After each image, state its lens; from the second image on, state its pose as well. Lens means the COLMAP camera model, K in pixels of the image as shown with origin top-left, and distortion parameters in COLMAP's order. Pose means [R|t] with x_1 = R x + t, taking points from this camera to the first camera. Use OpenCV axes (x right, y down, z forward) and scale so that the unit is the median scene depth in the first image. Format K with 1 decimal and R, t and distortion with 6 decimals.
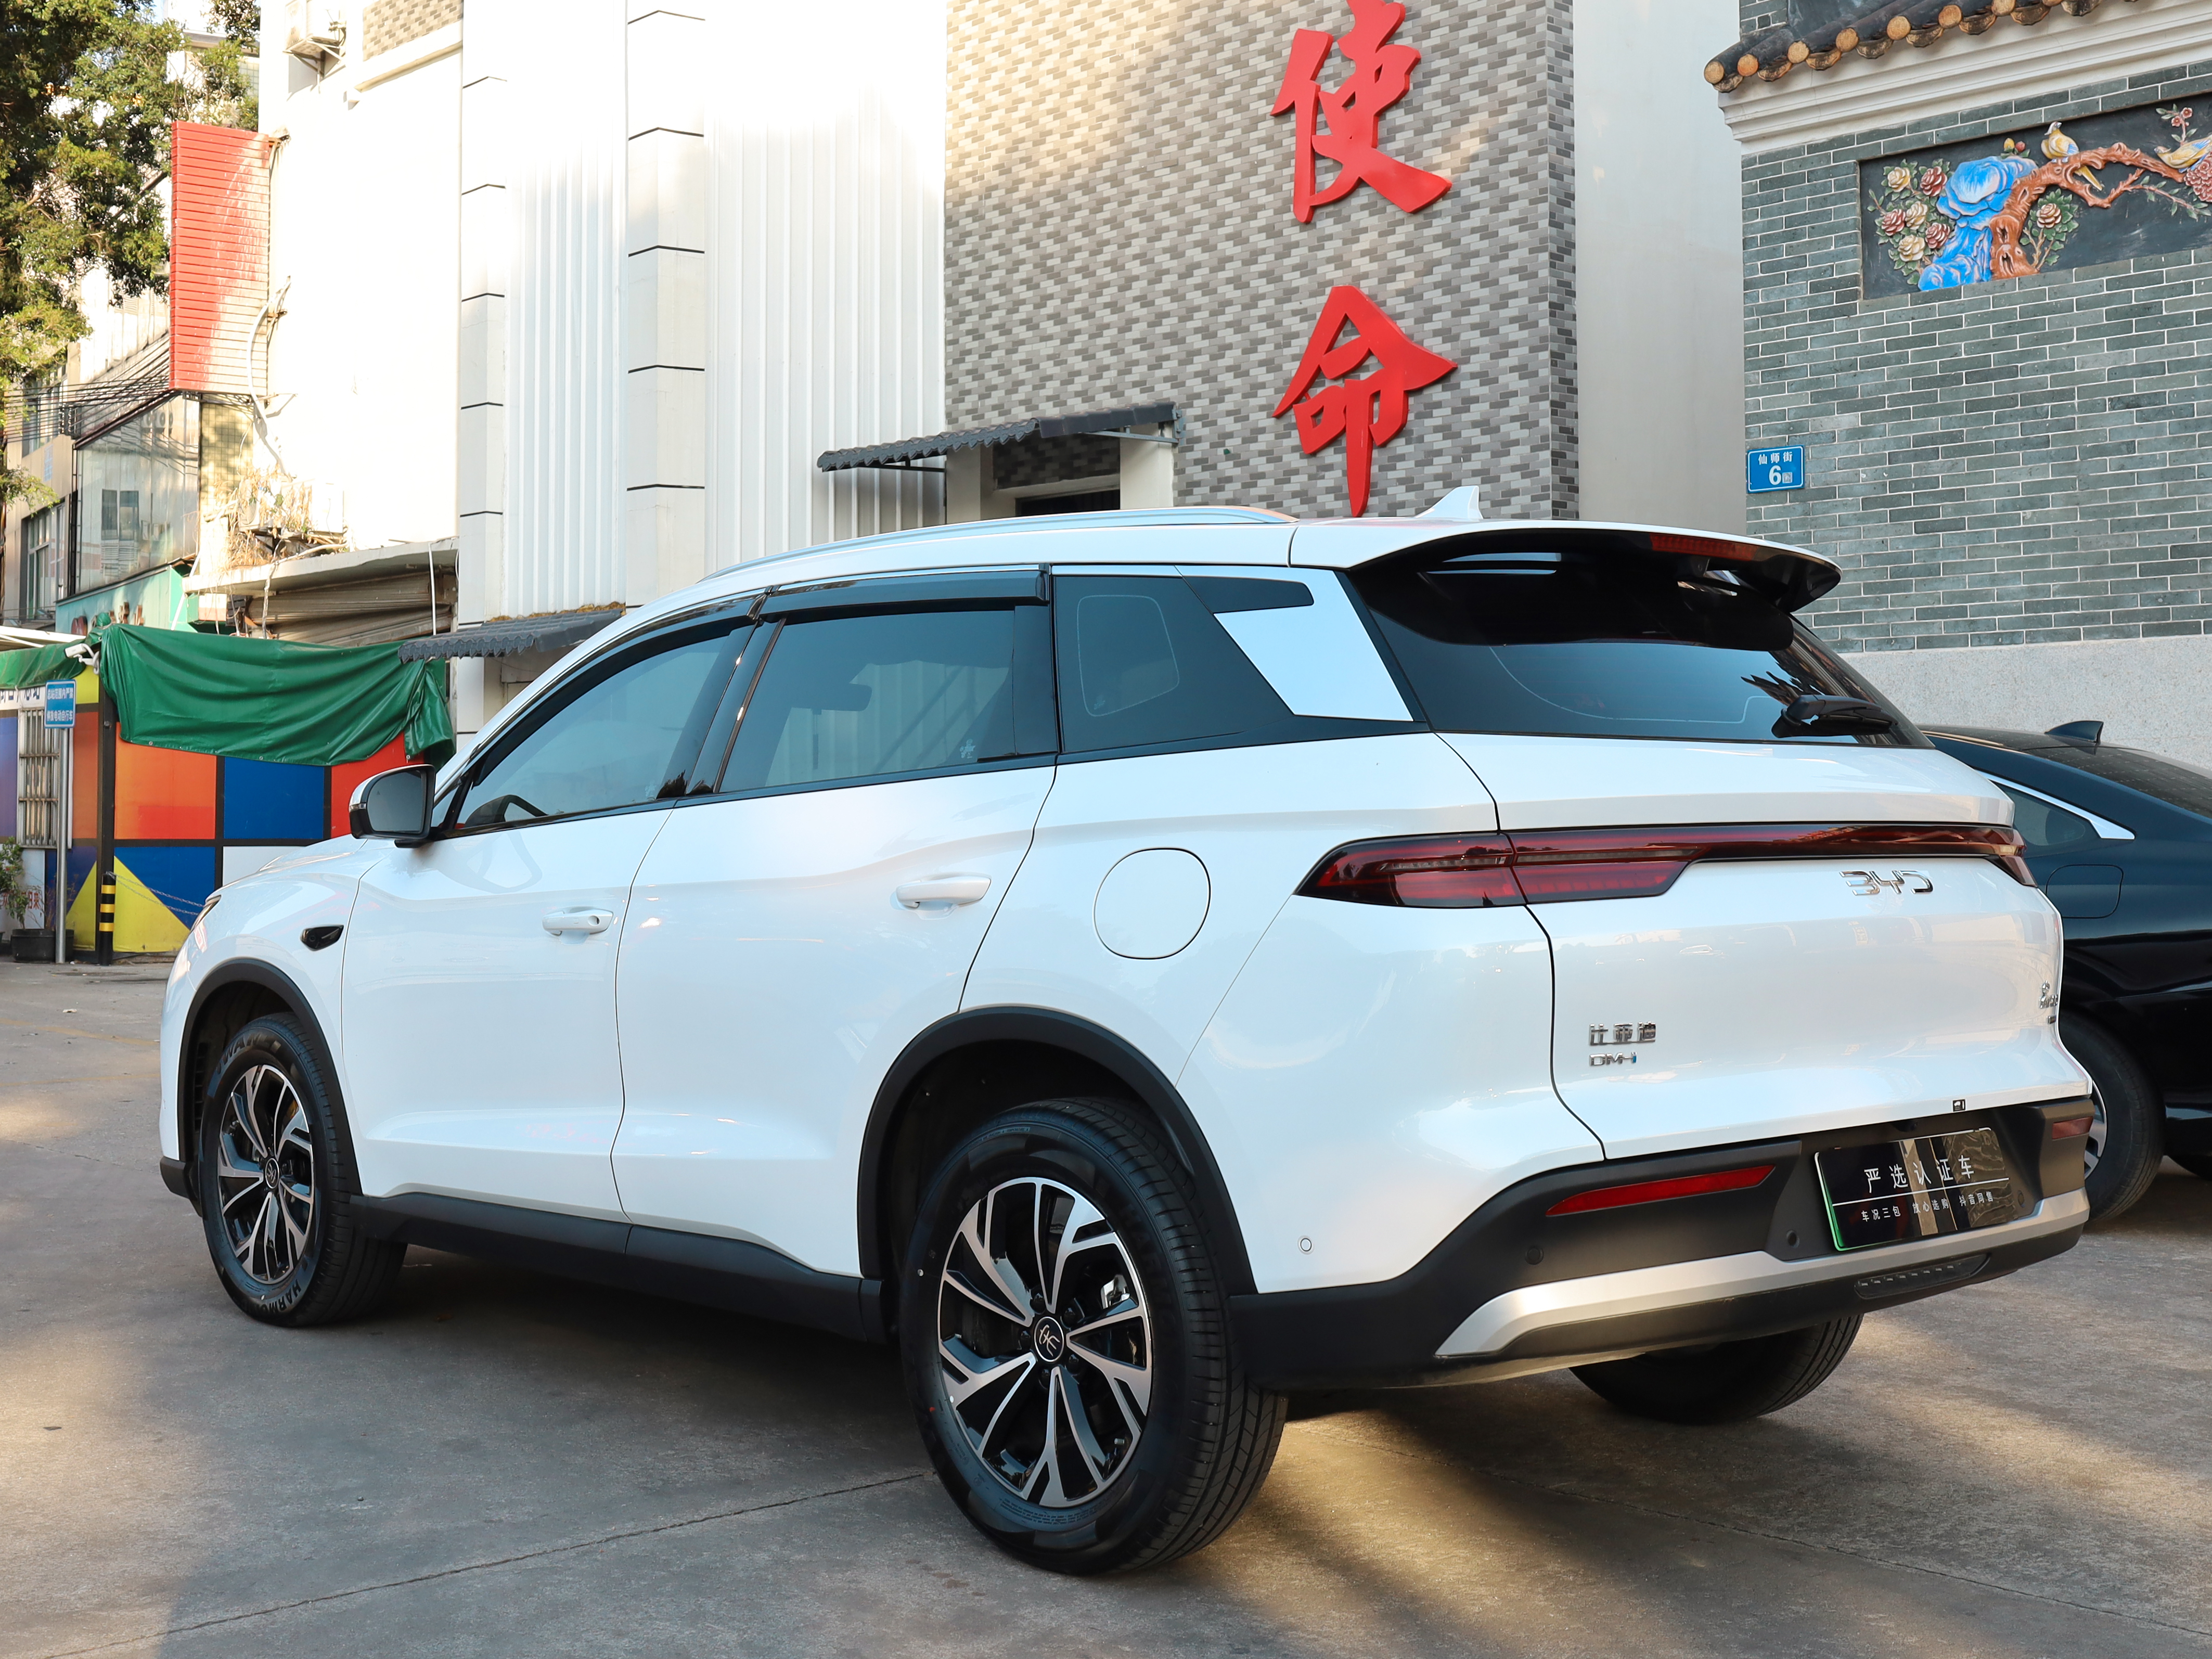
lens RADIAL K [[2703.6, 0, 1022.2], [0, 2703.6, 731.9], [0, 0, 1]] dist [-0.013110, 0.002936]
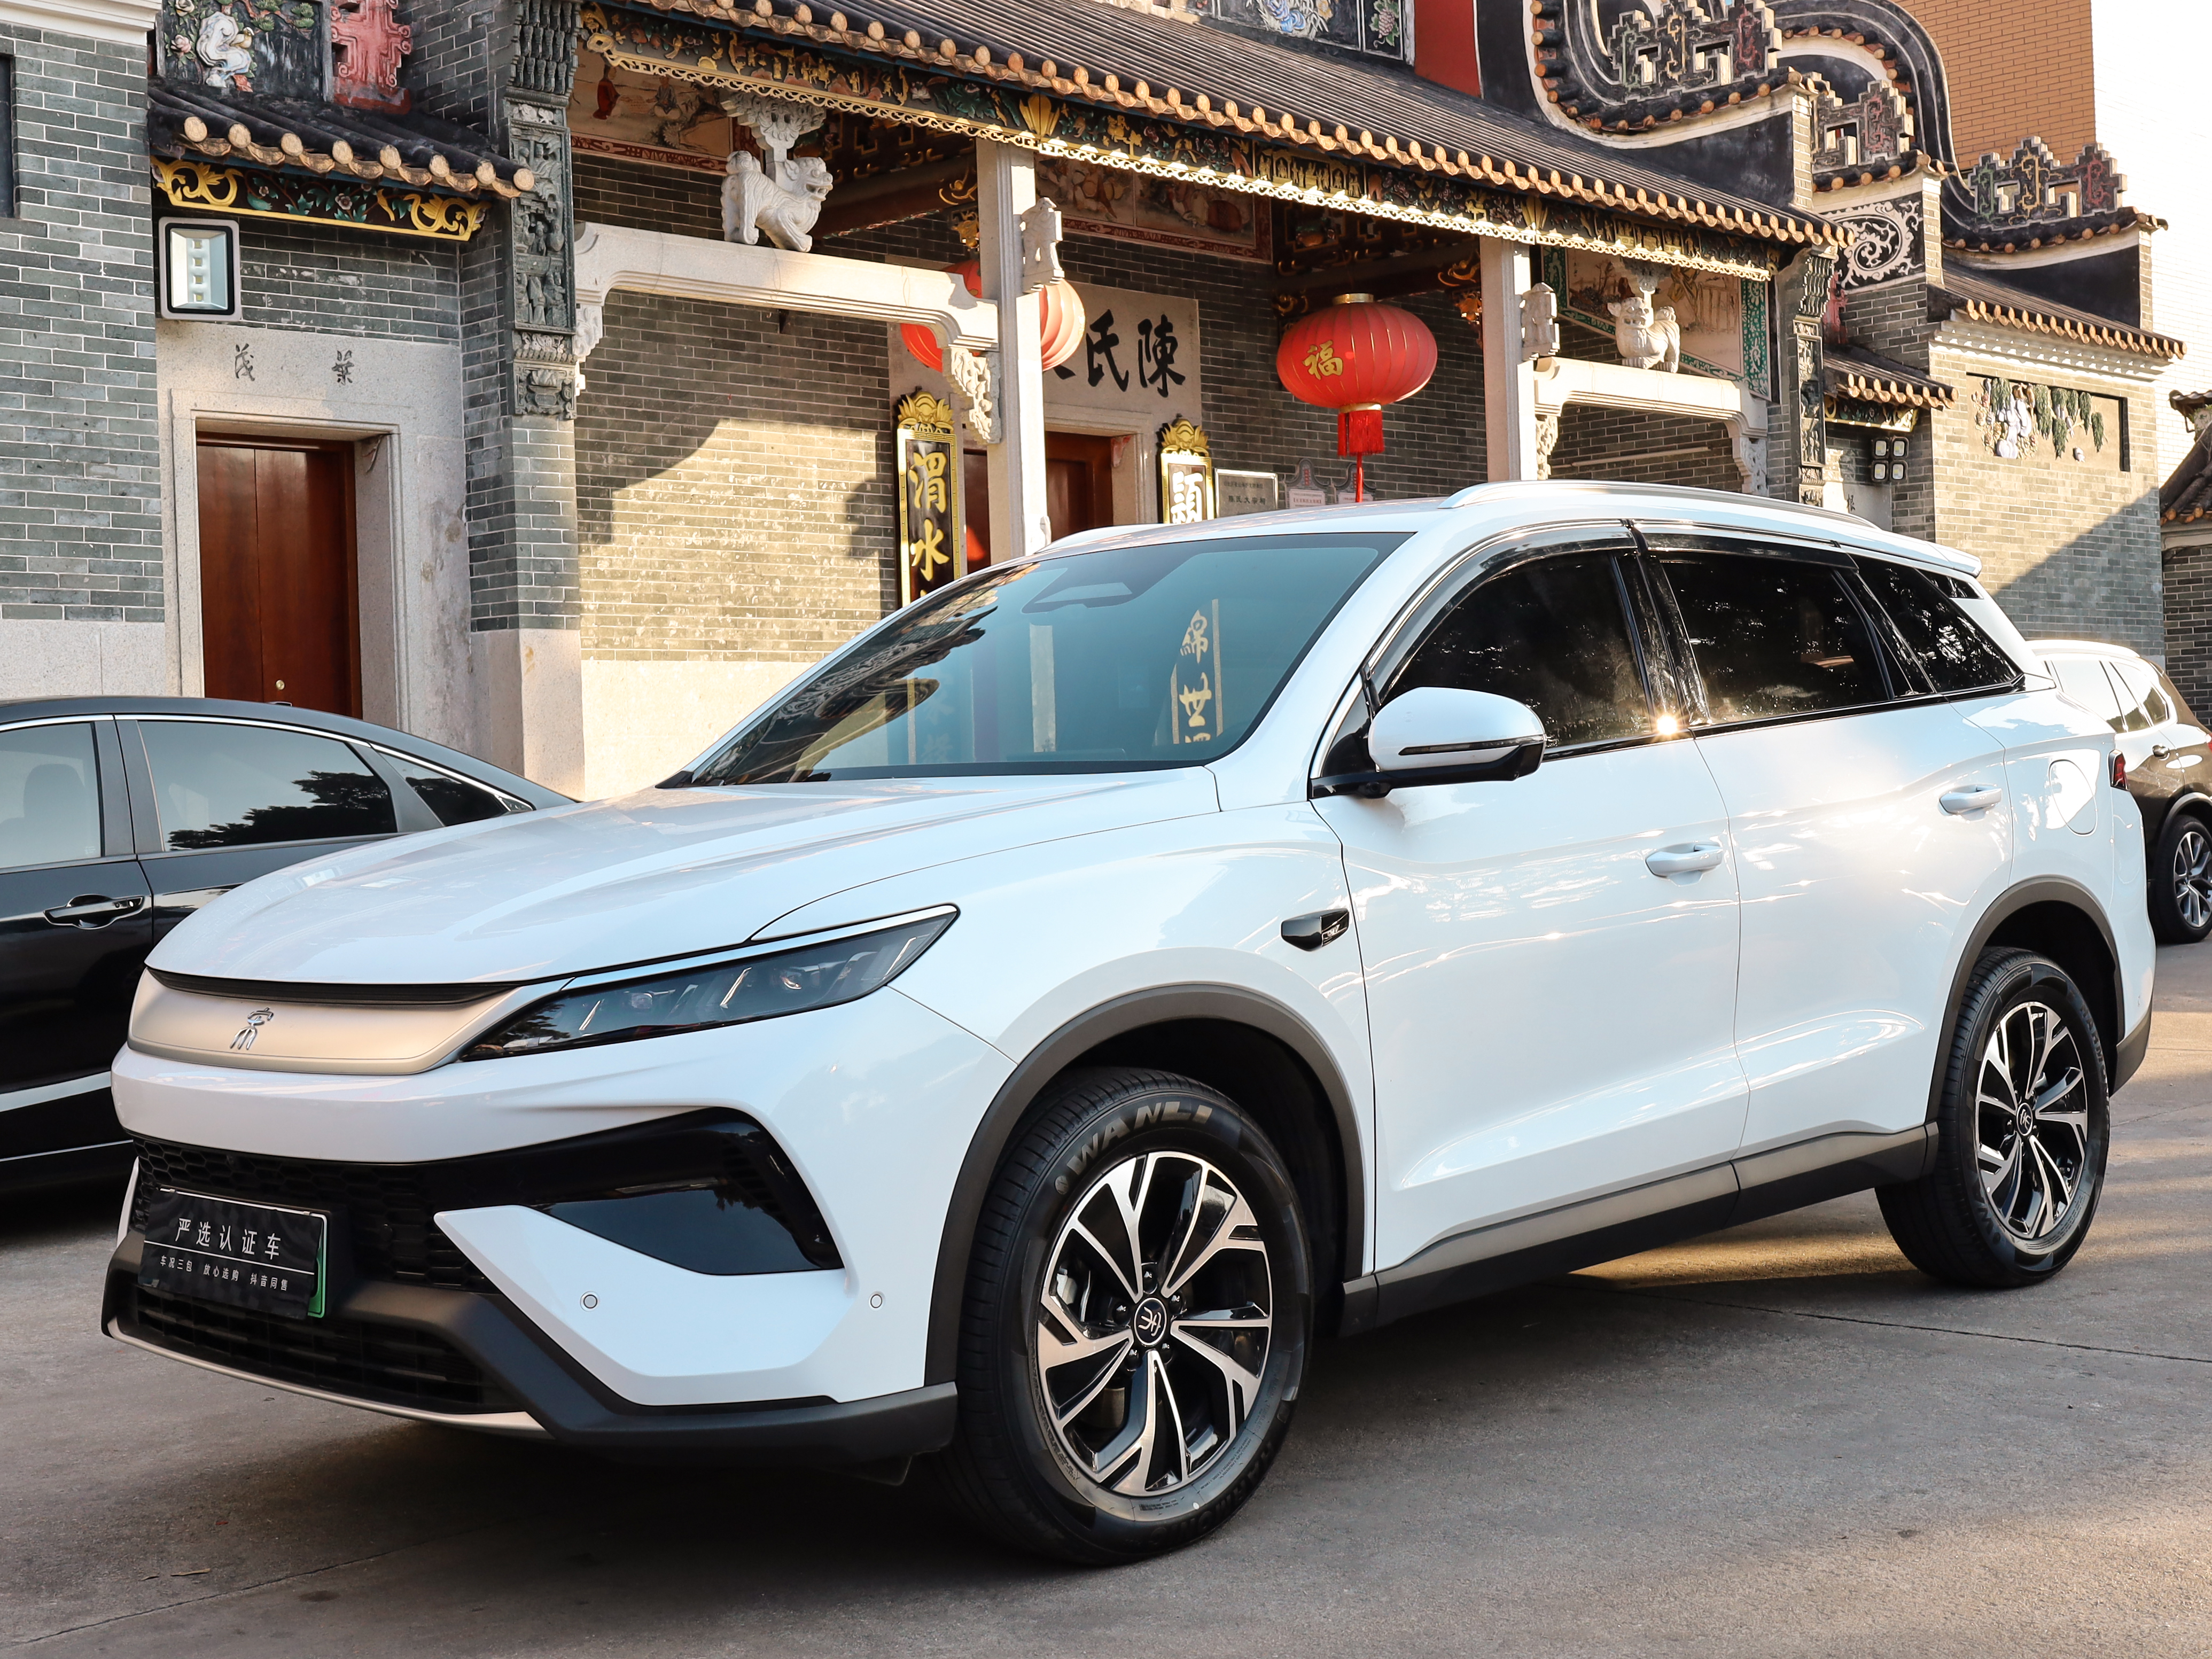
lens RADIAL K [[2843.3, 0, 1106.0], [0, 2843.3, 829.5], [0, 0, 1]] dist [-0.002562, -0.040511]
pose [[-0.073986, -0.012027, 0.997187, -0.507644], [-0.004275, 0.999922, 0.011743, 0.022140], [-0.997250, -0.003394, -0.074032, 0.572006]]
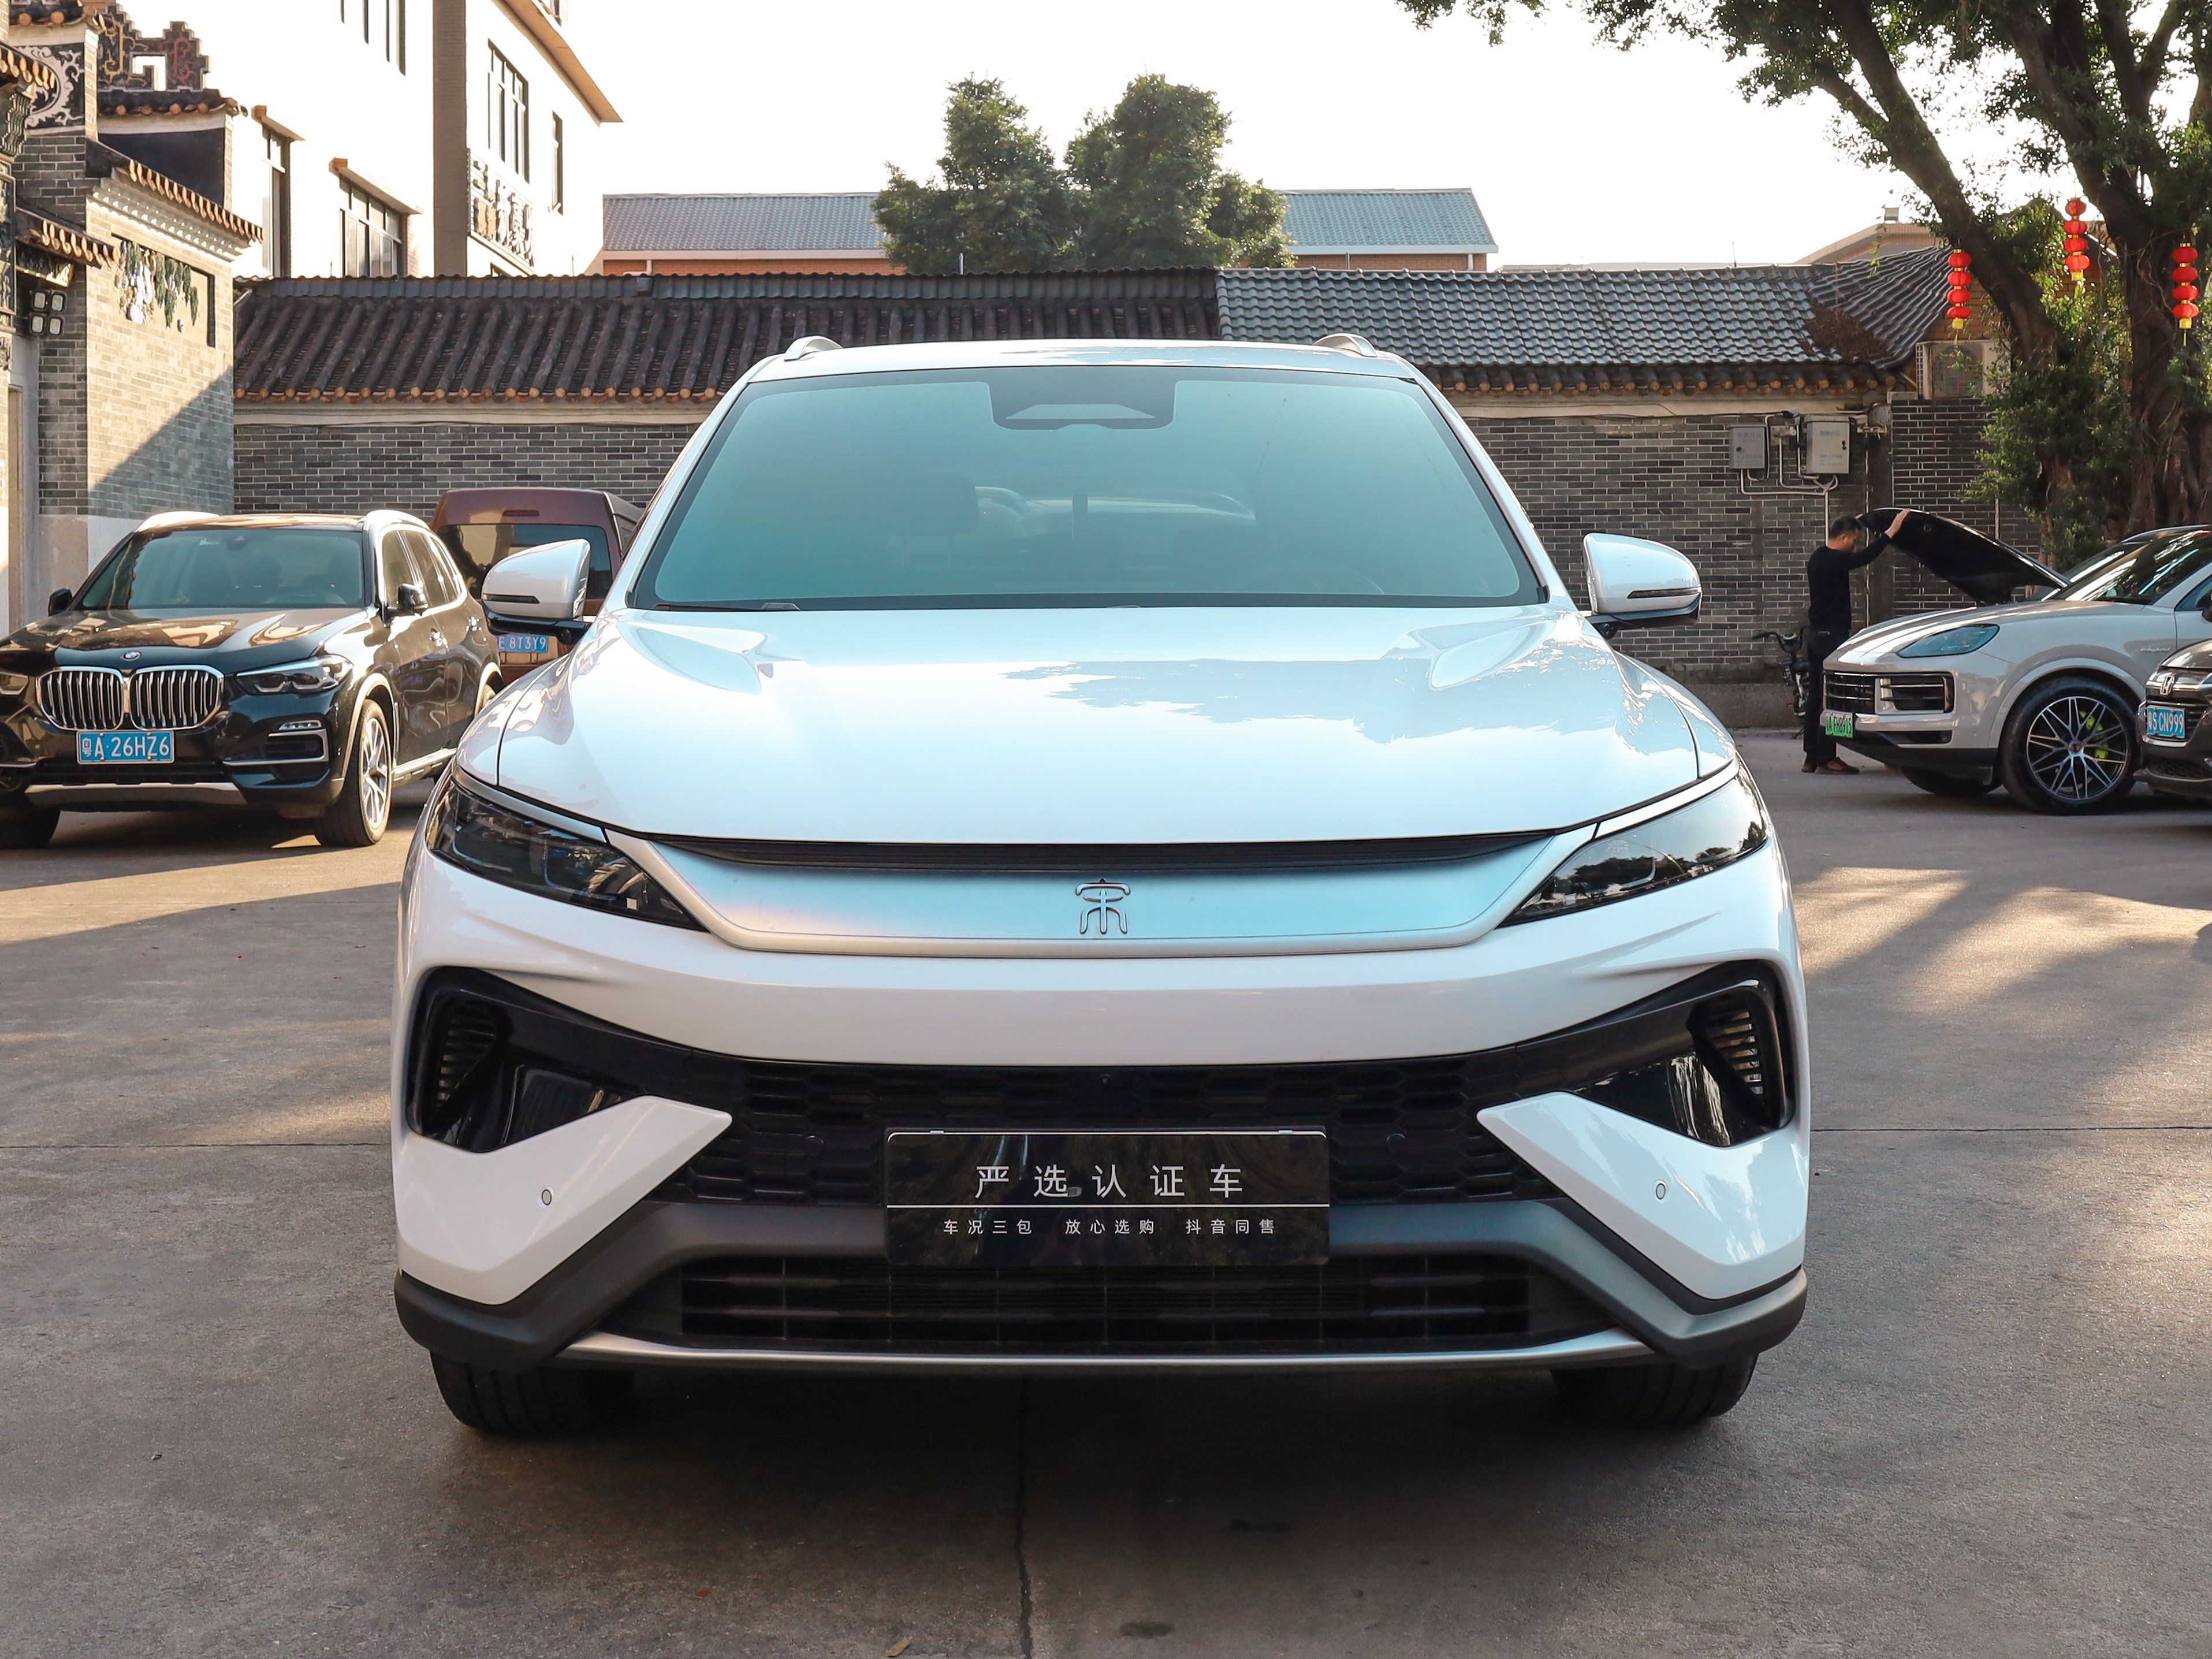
lens RADIAL K [[2811.8, 0, 1053.9], [0, 2811.8, 654.8], [0, 0, 1]] dist [-0.002651, -0.044551]
pose [[-0.749906, -0.003903, 0.661533, -0.322481], [-0.018606, 0.999711, -0.015193, 0.031616], [-0.661283, -0.023702, -0.749762, 0.857082]]
